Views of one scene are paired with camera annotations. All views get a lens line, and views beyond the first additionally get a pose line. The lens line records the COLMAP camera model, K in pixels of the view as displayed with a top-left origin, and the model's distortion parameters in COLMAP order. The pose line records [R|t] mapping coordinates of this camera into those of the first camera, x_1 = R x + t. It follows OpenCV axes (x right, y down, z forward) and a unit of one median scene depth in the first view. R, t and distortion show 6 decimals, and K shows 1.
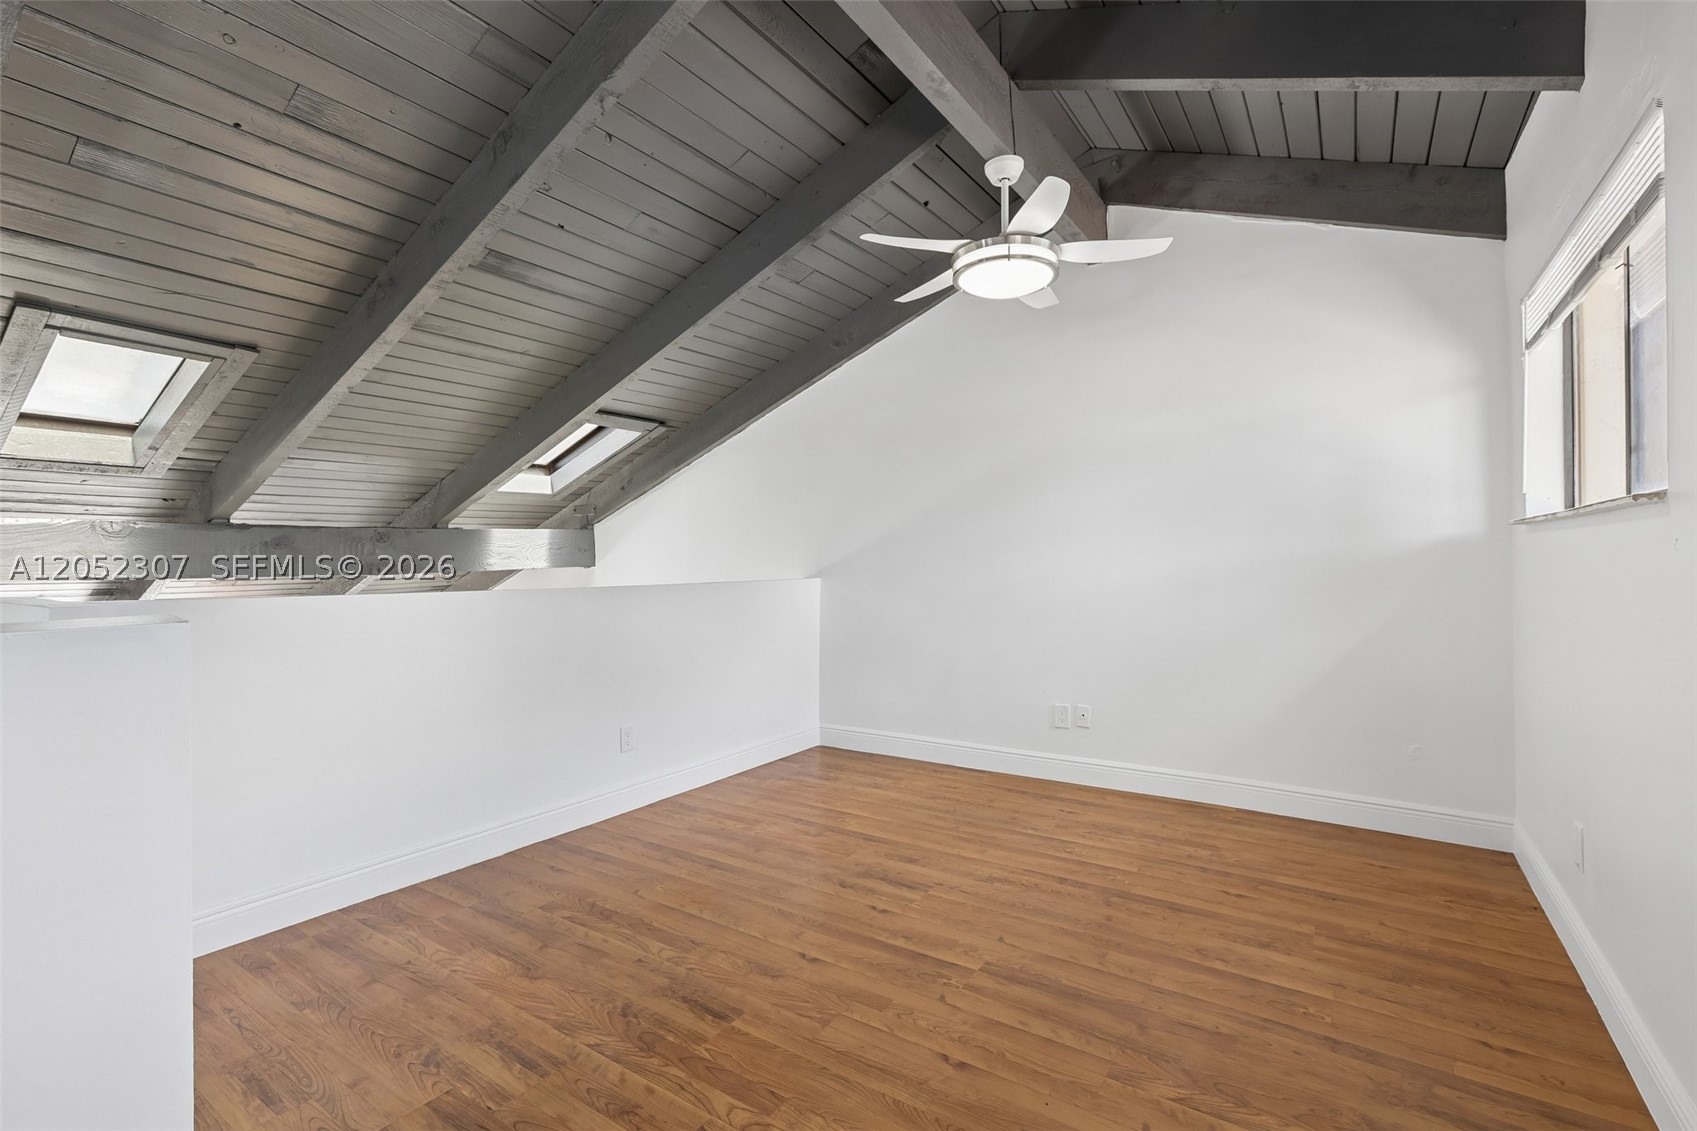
lens RADIAL K [[780.2, 0, 843.7], [0, 780.2, 568.2], [0, 0, 1]] dist [0.031758, 0.000705]
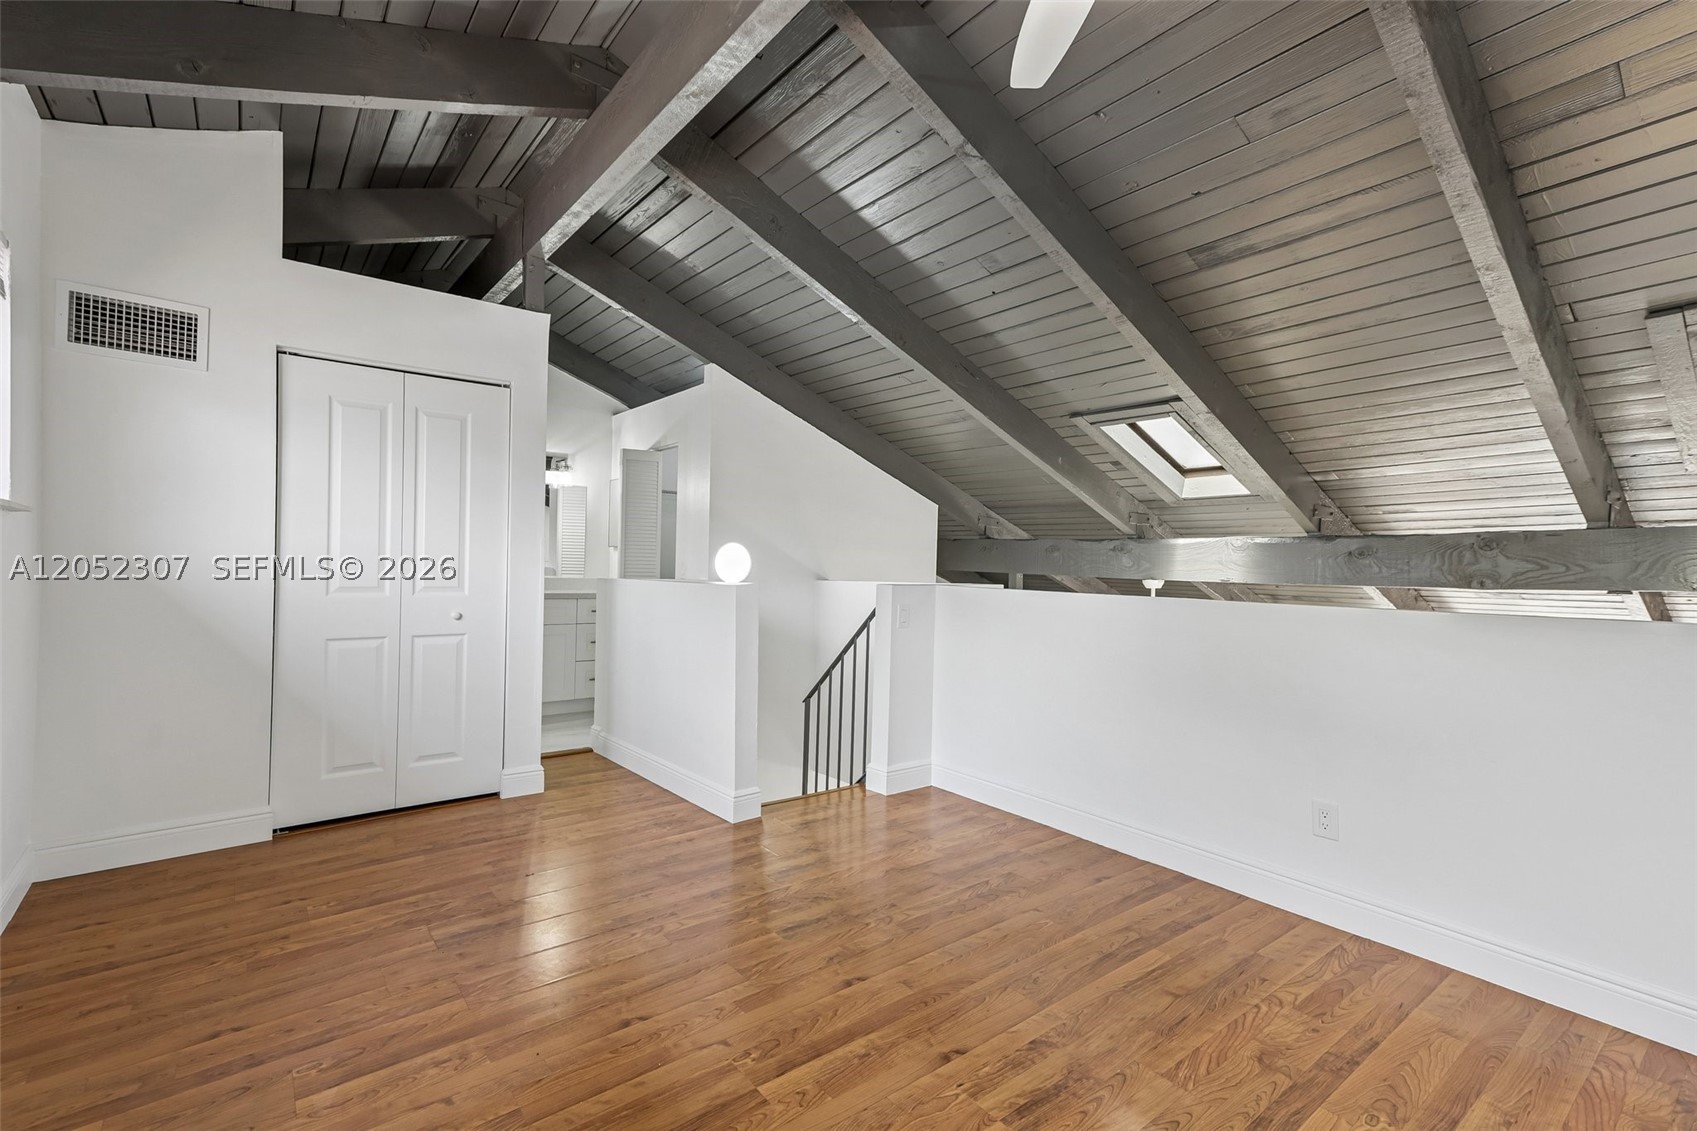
lens RADIAL K [[780.2, 0, 845.3], [0, 780.2, 557.9], [0, 0, 1]] dist [0.031758, 0.000705]
pose [[-0.320598, -0.014307, -0.947107, 0.703420], [-0.028161, 0.999588, -0.005567, -0.002900], [0.946797, 0.024887, -0.320869, 1.052469]]
